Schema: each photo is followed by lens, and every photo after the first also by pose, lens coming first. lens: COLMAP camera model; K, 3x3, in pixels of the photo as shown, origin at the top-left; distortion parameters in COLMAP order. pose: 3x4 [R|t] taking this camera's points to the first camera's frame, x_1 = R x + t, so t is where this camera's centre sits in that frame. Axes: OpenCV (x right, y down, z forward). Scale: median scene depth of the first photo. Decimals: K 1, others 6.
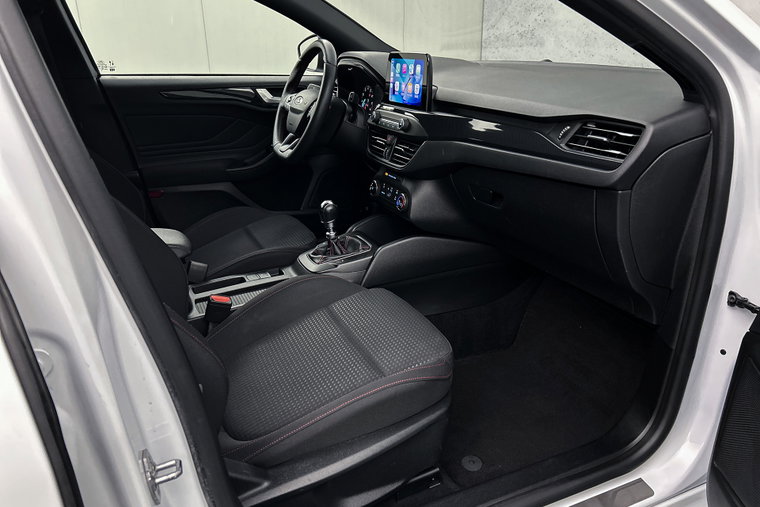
lens RADIAL K [[569.8, 0, 380.4], [0, 569.8, 254.1], [0, 0, 1]] dist [0.047496, -0.051314]
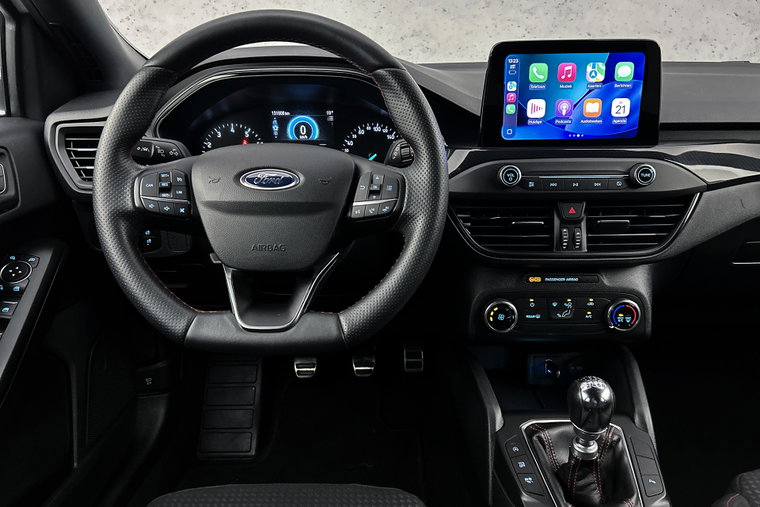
lens RADIAL K [[569.8, 0, 381.4], [0, 569.8, 255.7], [0, 0, 1]] dist [0.047496, -0.051314]
pose [[0.402441, -0.280724, 0.871341, -0.526502], [0.320775, 0.934718, 0.152988, -0.309492], [-0.857406, 0.217936, 0.466218, 0.959620]]
